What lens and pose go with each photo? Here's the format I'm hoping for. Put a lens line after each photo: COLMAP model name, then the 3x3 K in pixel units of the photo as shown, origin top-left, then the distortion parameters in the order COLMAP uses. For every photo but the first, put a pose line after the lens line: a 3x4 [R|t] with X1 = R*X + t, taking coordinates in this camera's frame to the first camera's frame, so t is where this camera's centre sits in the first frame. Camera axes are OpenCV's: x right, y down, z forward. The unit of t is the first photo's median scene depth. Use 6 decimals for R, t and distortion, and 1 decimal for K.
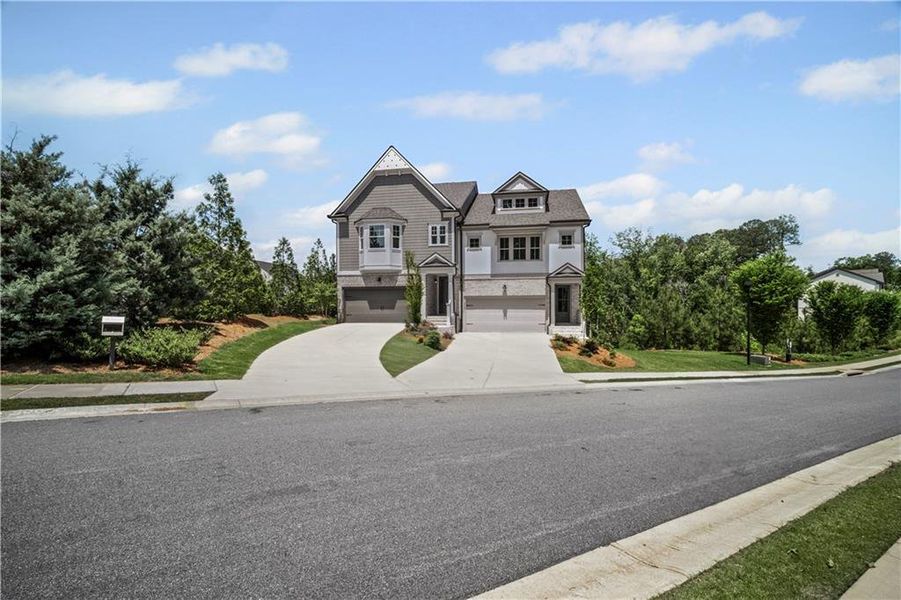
lens RADIAL K [[493.4, 0, 450.5], [0, 493.4, 300.0], [0, 0, 1]] dist [0.000679, -0.000089]
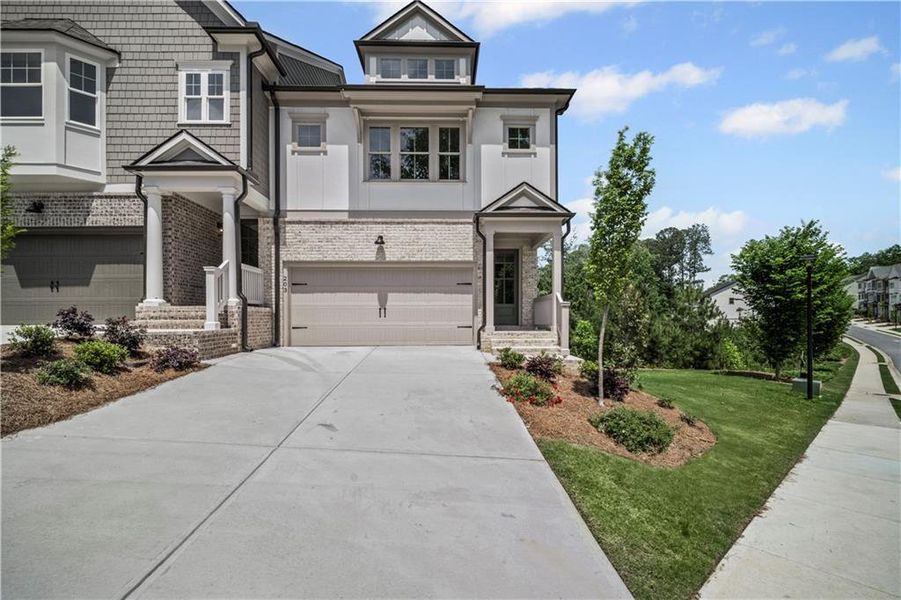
lens RADIAL K [[427.2, 0, 450.2], [0, 427.2, 290.6], [0, 0, 1]] dist [0.011611, -0.000148]
pose [[0.985399, 0.012753, 0.169782, 0.108505], [-0.002005, 0.997991, -0.063326, 0.041500], [-0.170248, 0.062060, 0.983445, 0.631437]]
